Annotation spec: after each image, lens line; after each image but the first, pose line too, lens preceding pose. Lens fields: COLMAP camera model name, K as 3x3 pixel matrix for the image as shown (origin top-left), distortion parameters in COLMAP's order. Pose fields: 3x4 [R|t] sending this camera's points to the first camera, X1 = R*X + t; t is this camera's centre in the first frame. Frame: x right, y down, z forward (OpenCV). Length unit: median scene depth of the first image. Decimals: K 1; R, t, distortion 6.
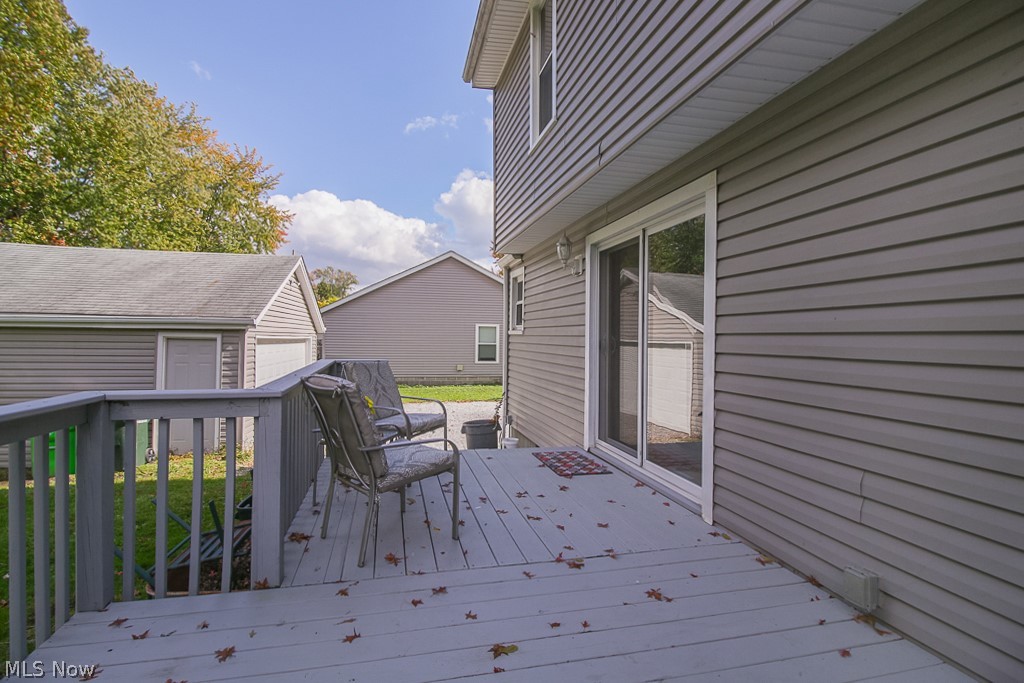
lens RADIAL K [[474.2, 0, 497.1], [0, 474.2, 335.7], [0, 0, 1]] dist [-0.000101, -0.000506]
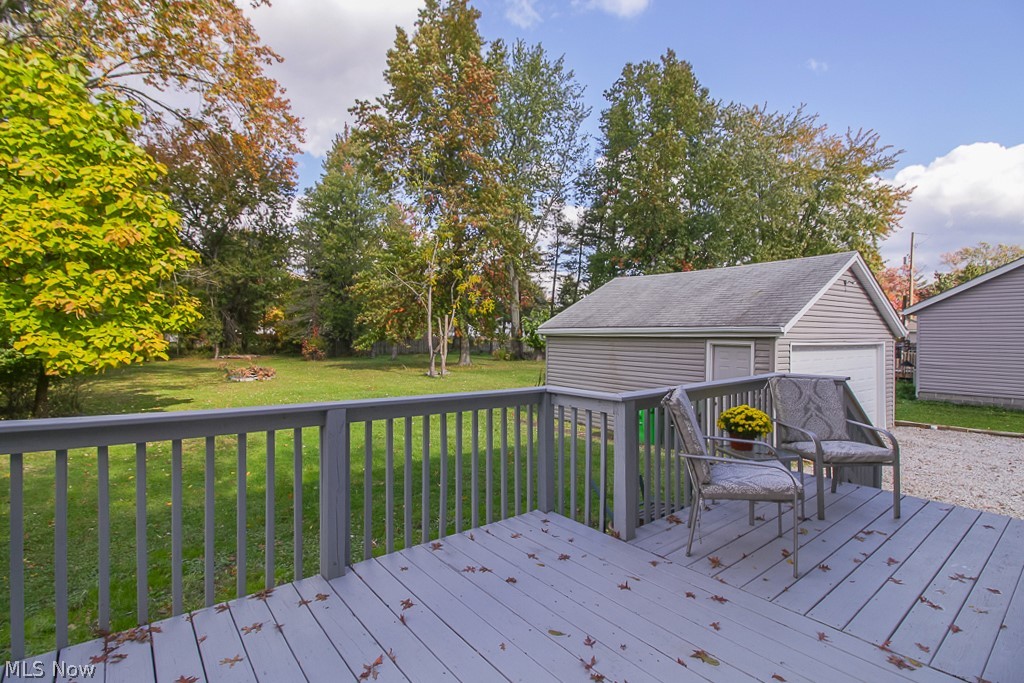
lens RADIAL K [[485.2, 0, 511.5], [0, 485.2, 323.0], [0, 0, 1]] dist [0.001502, -0.000949]
pose [[0.441003, -0.032712, -0.896909, 0.475185], [0.007922, 0.999439, -0.032556, -0.039742], [0.897470, 0.007252, 0.441015, 0.060052]]
